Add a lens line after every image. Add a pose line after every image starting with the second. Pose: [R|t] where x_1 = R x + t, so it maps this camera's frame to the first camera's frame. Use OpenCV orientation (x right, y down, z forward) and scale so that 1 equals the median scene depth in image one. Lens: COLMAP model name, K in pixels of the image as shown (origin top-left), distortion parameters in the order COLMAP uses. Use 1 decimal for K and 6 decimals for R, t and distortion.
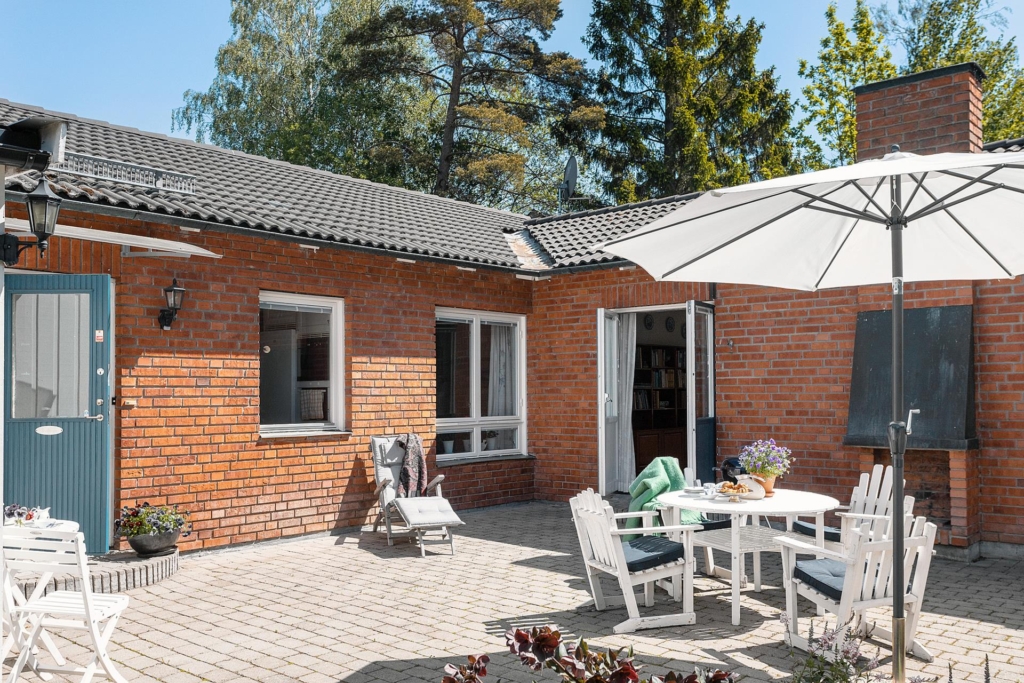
lens RADIAL K [[923.0, 0, 515.4], [0, 923.0, 364.6], [0, 0, 1]] dist [0.008485, -0.000236]
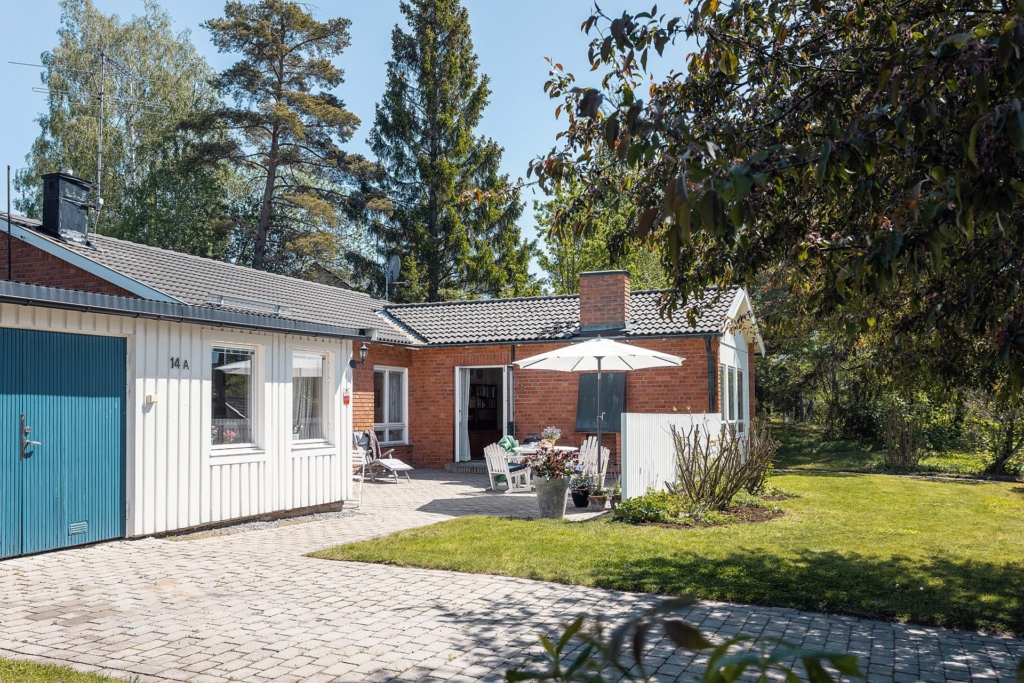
lens RADIAL K [[900.6, 0, 512.0], [0, 900.6, 341.5], [0, 0, 1]] dist [0.003152, 0.003806]
pose [[0.952028, 0.023881, 0.305077, -0.350623], [-0.008469, 0.998625, -0.051740, -0.014835], [-0.305893, 0.046675, 0.950921, -0.794618]]
